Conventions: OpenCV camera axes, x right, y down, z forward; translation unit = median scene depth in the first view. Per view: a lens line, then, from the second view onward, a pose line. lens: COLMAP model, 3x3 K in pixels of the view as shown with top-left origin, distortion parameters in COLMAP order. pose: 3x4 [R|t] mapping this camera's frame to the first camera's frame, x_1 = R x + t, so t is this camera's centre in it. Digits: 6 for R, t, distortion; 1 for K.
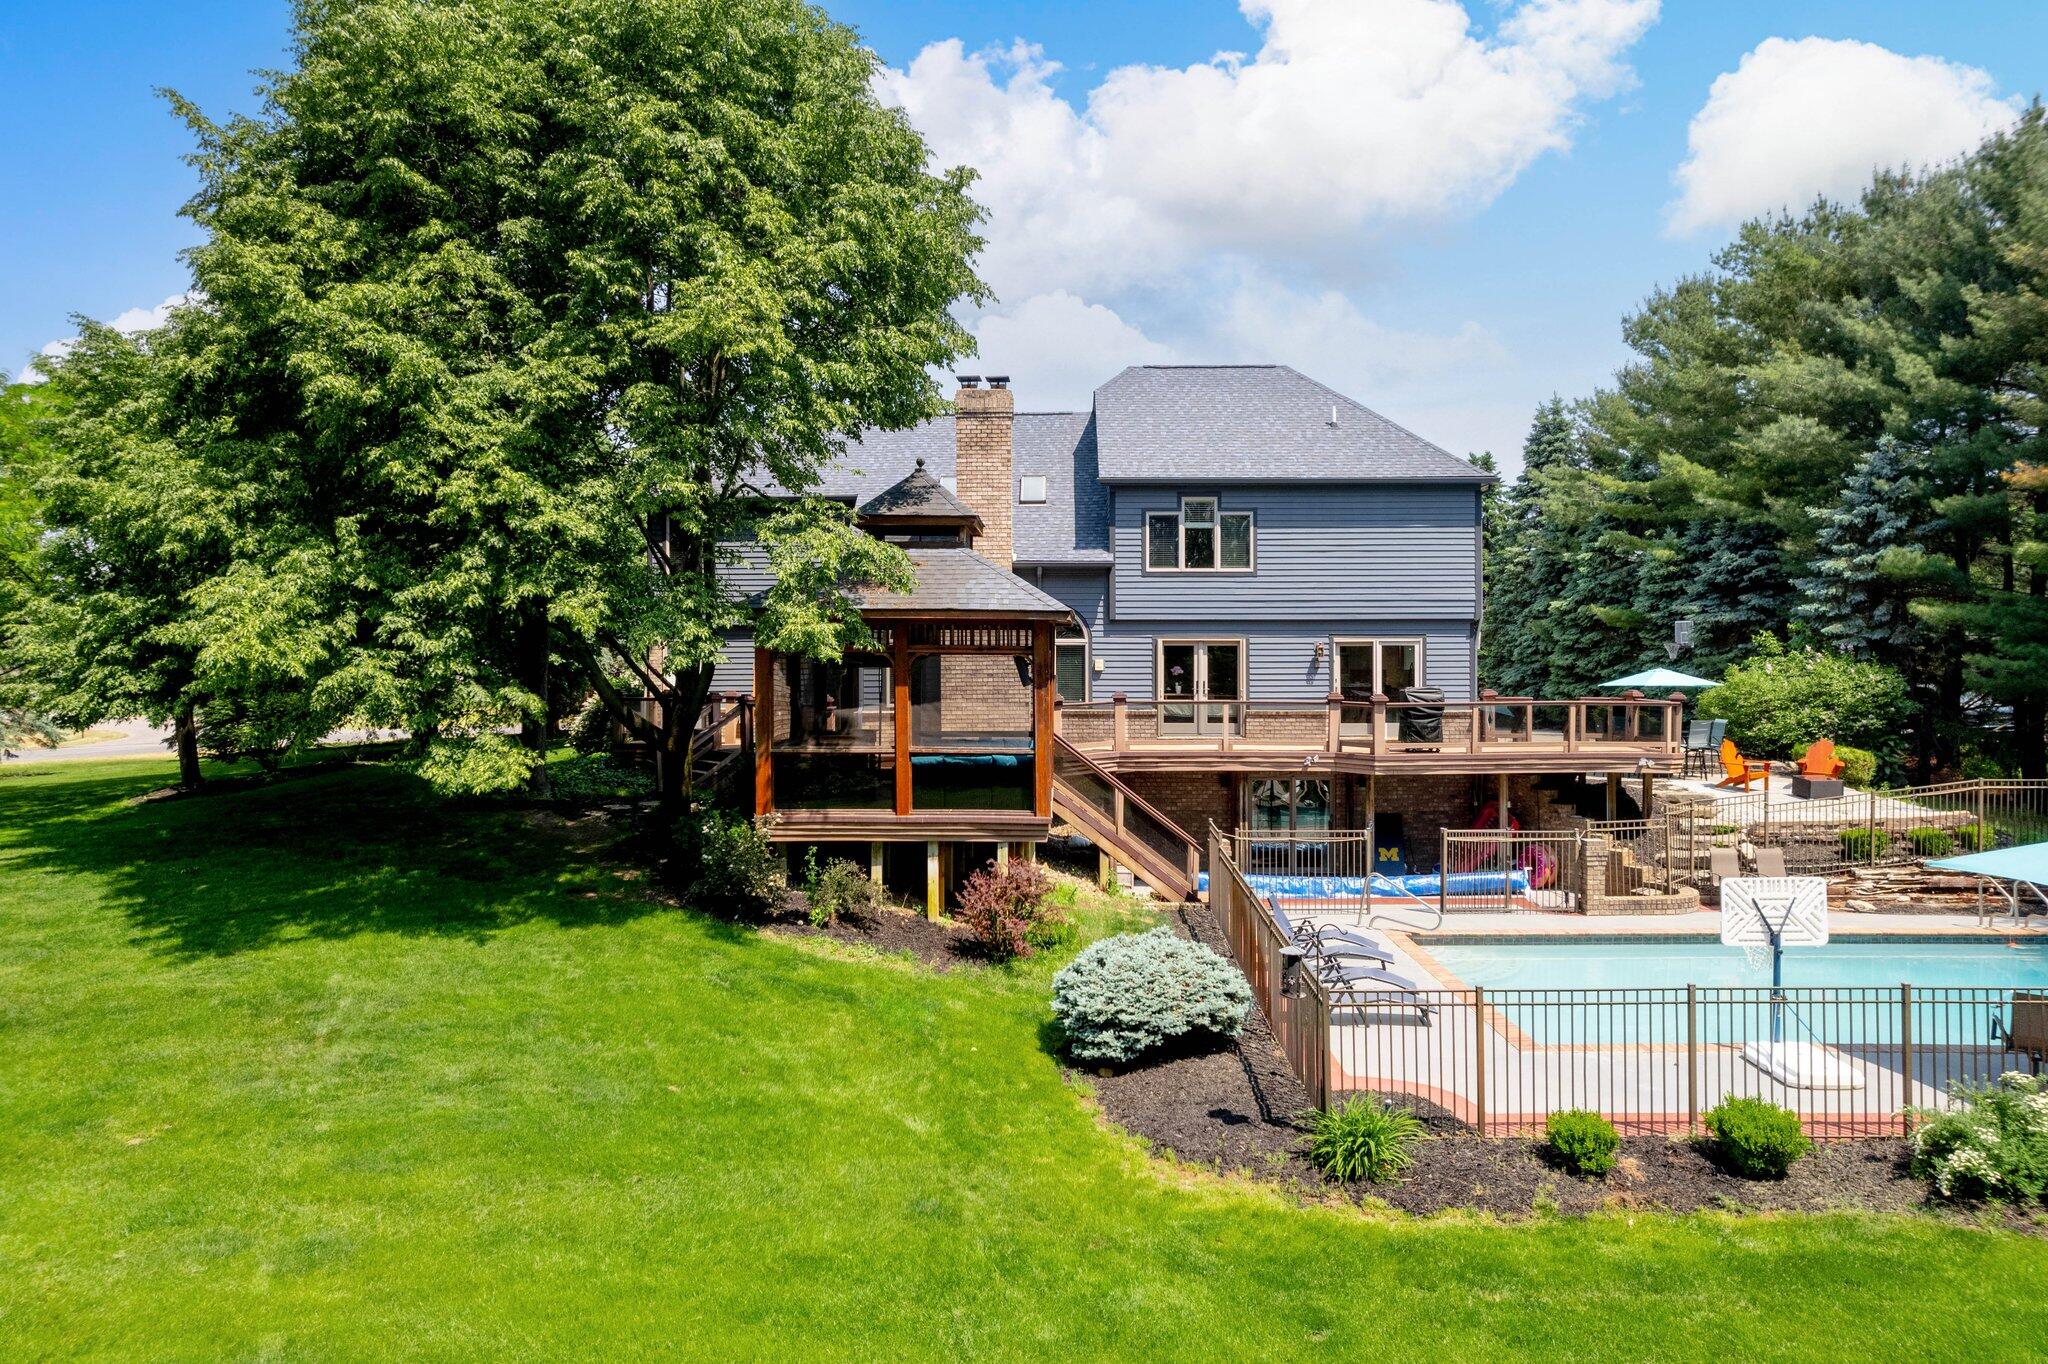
lens RADIAL K [[1310.5, 0, 1031.7], [0, 1310.5, 671.2], [0, 0, 1]] dist [-0.071545, 0.065770]
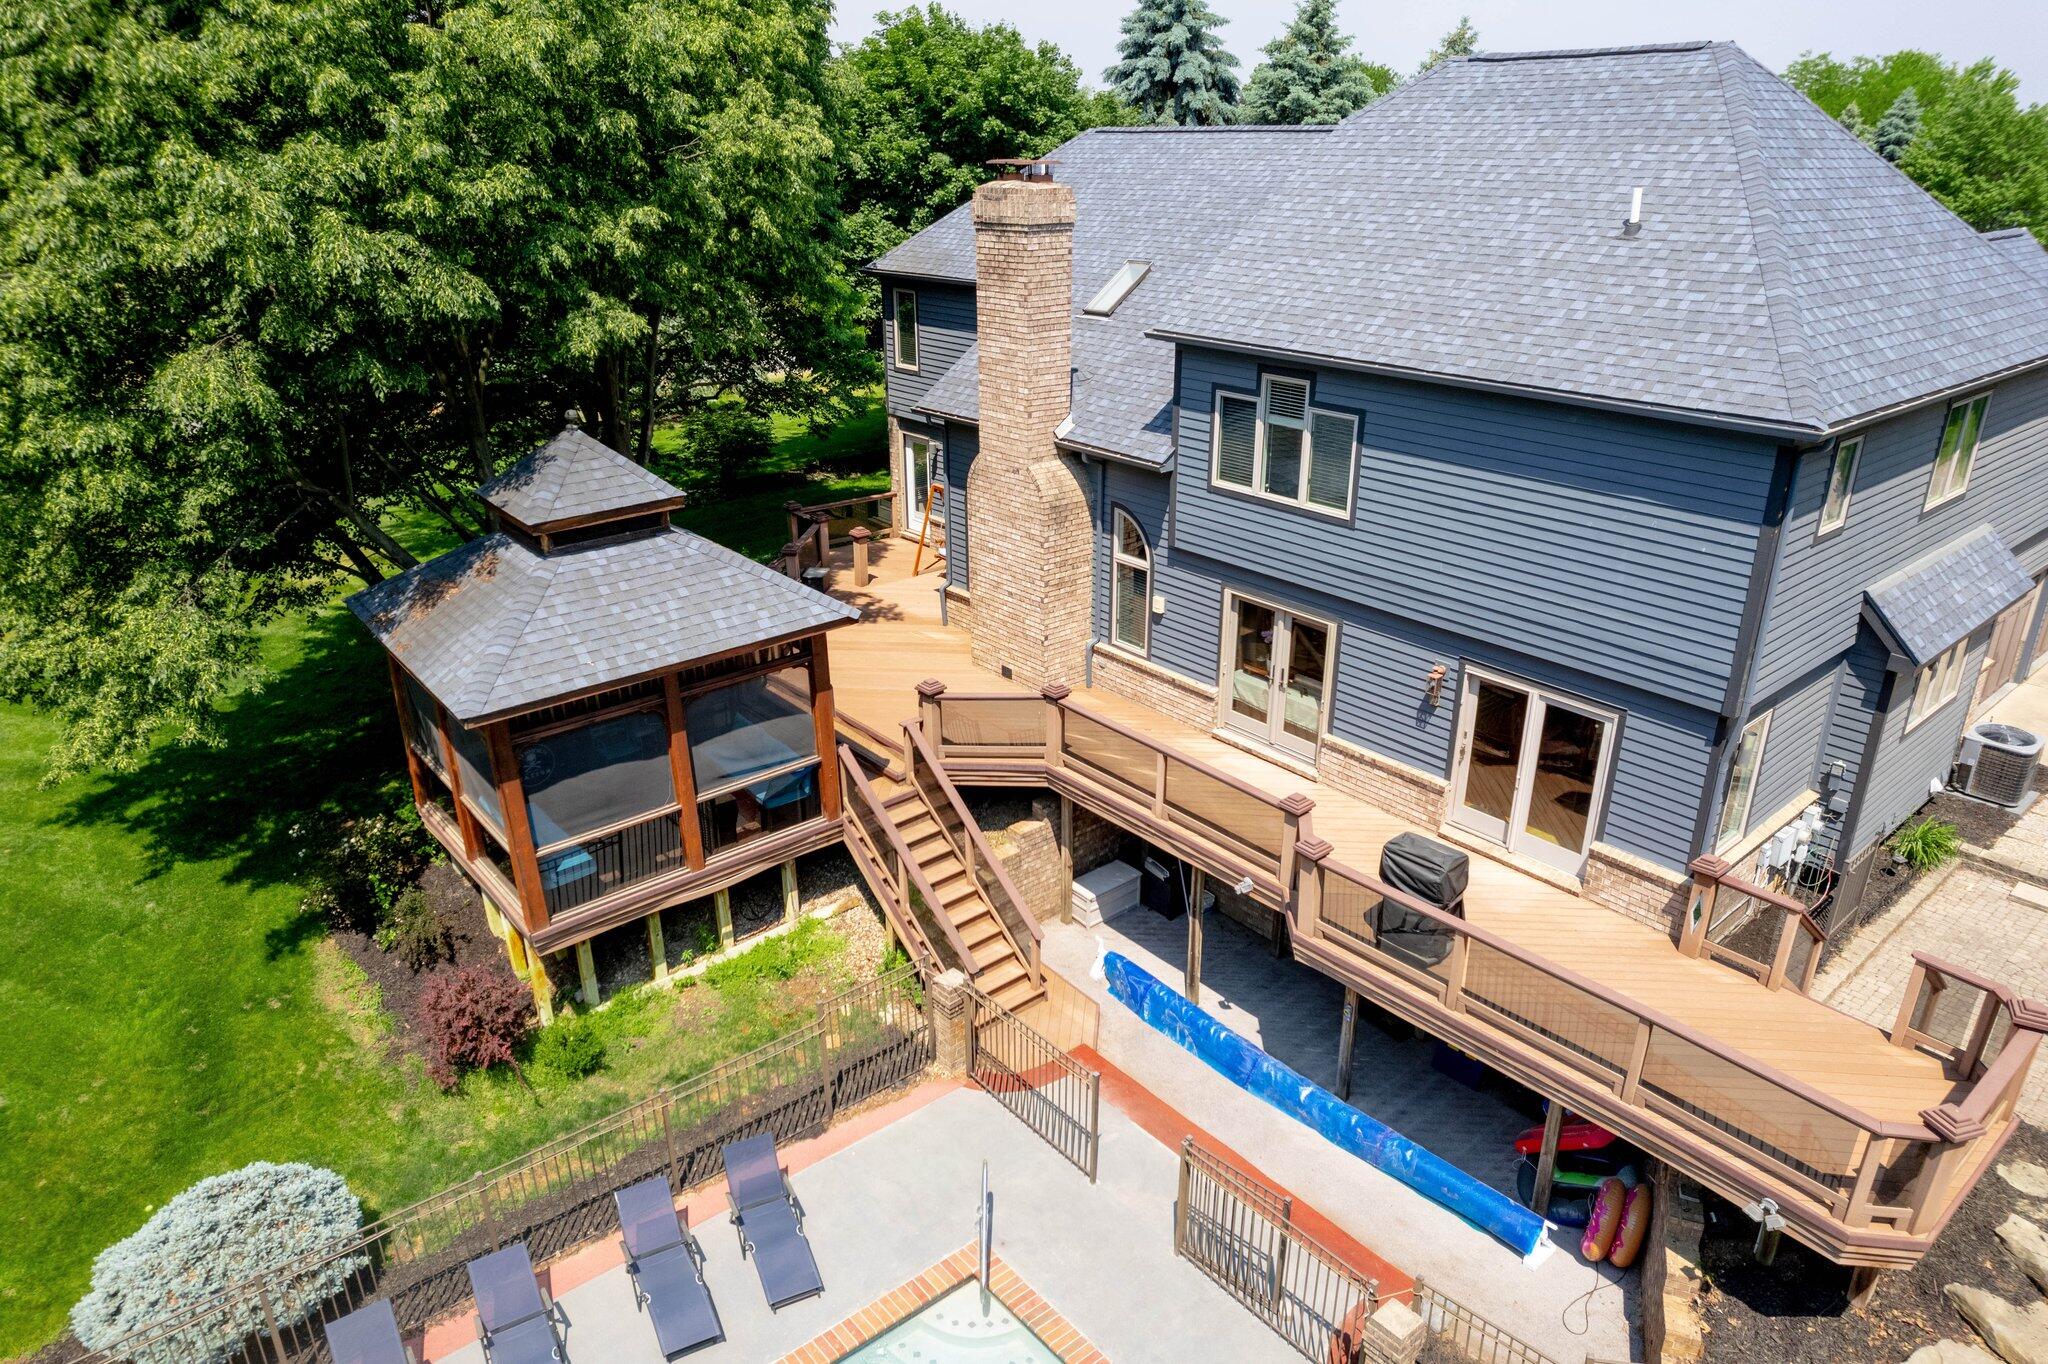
lens RADIAL K [[1310.5, 0, 1036.5], [0, 1310.5, 663.9], [0, 0, 1]] dist [-0.071545, 0.065770]
pose [[0.663839, 0.277306, -0.694564, 0.442298], [-0.002810, 0.929634, 0.368473, -0.204311], [0.747870, -0.242656, 0.617907, 0.471580]]
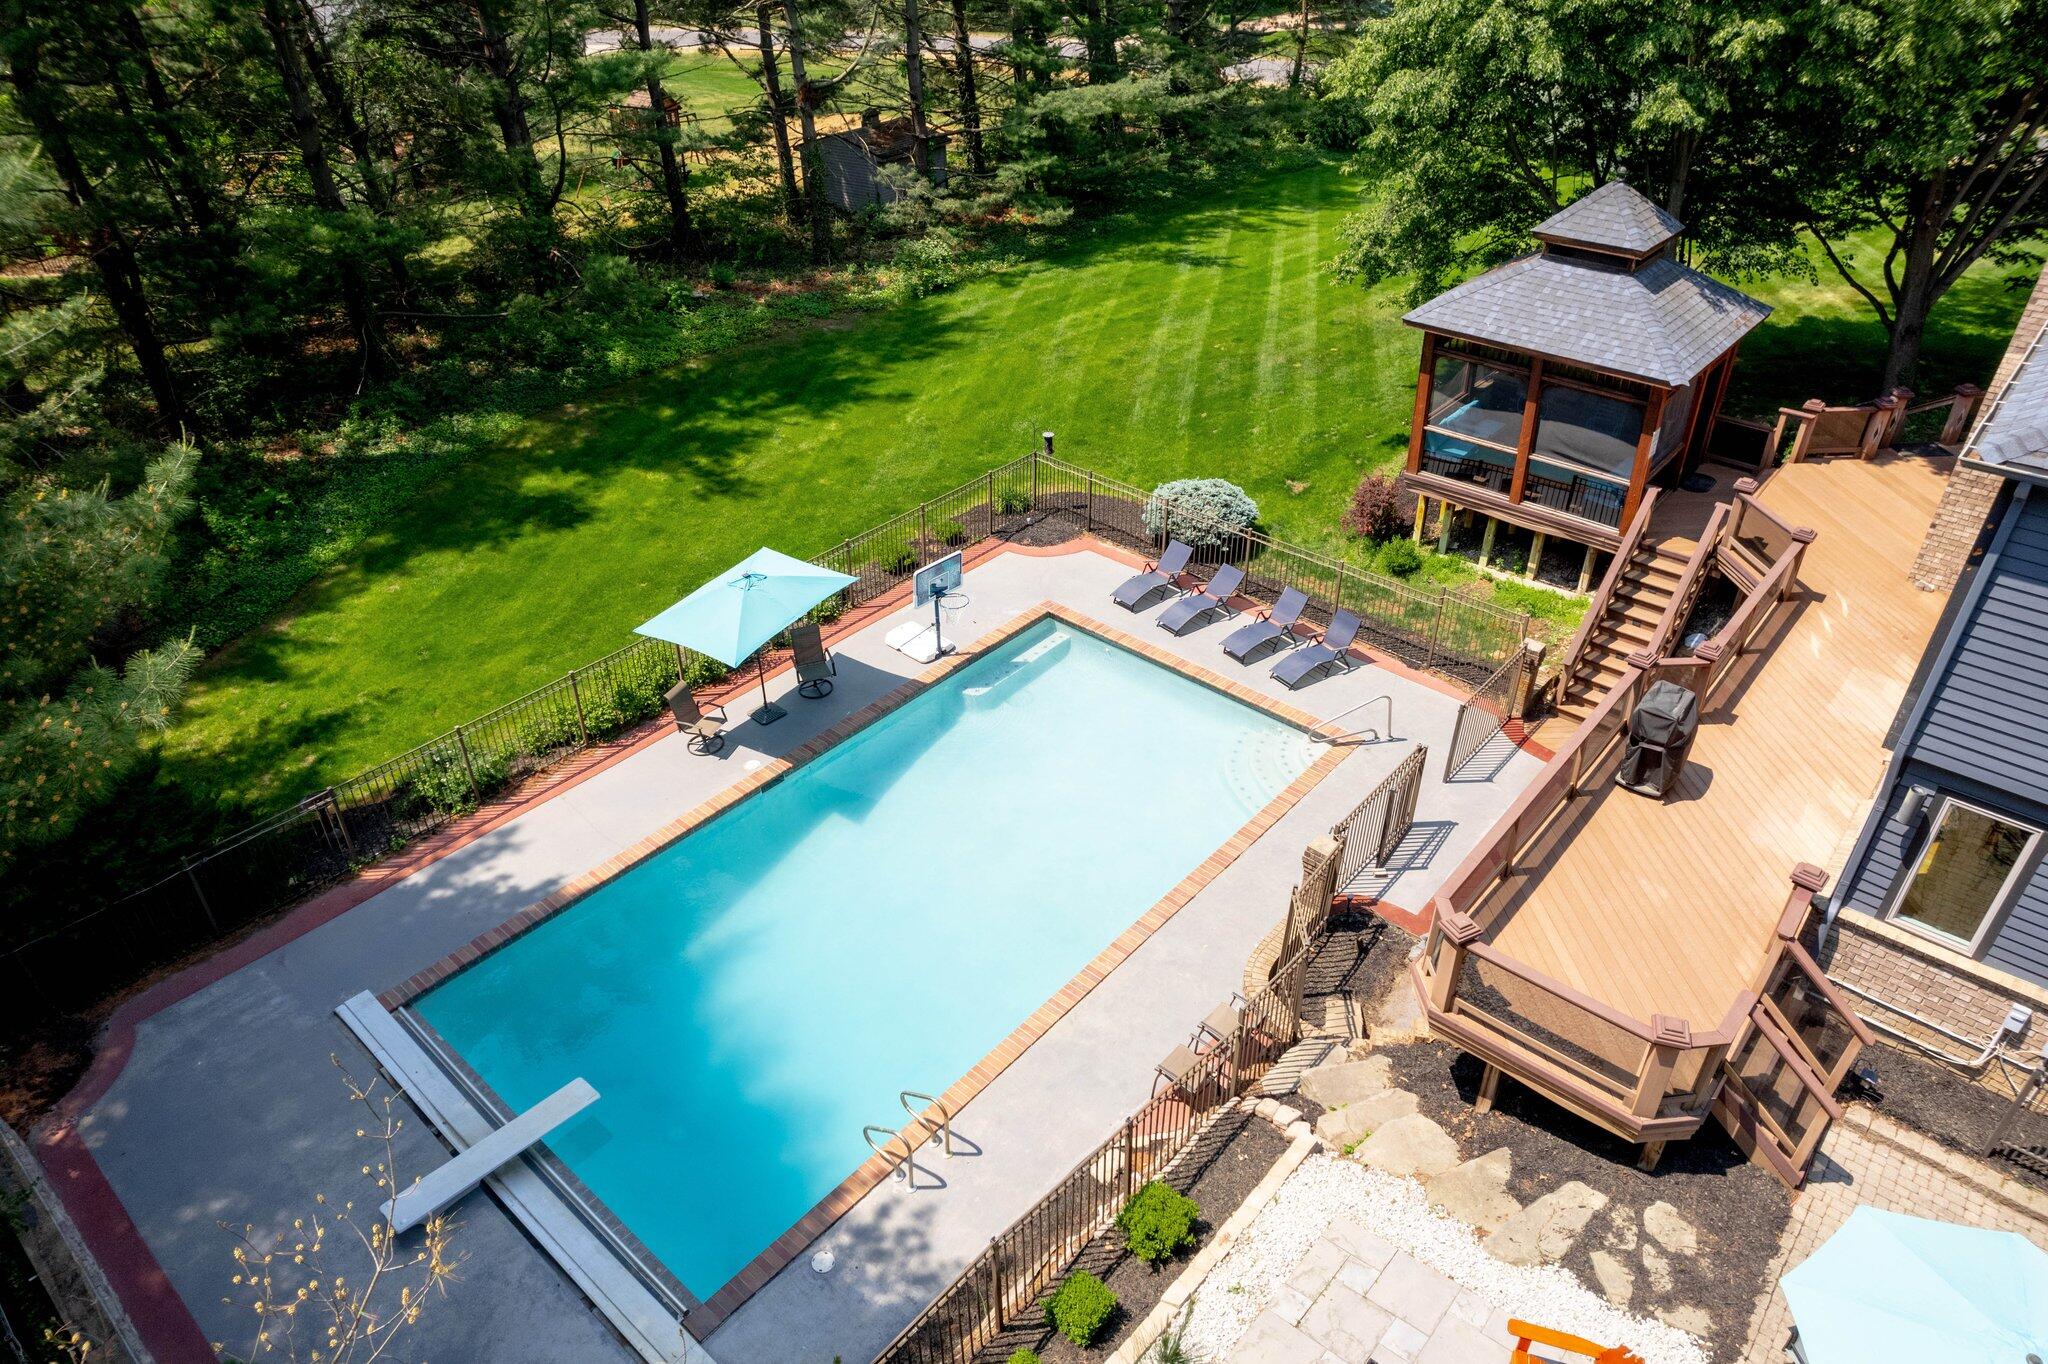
lens RADIAL K [[1310.5, 0, 1016.1], [0, 1310.5, 673.3], [0, 0, 1]] dist [-0.071545, 0.065770]
pose [[-0.648113, 0.431631, -0.627411, 0.703893], [0.005140, 0.826328, 0.563166, -0.273245], [0.761527, 0.361770, -0.537772, 0.892055]]
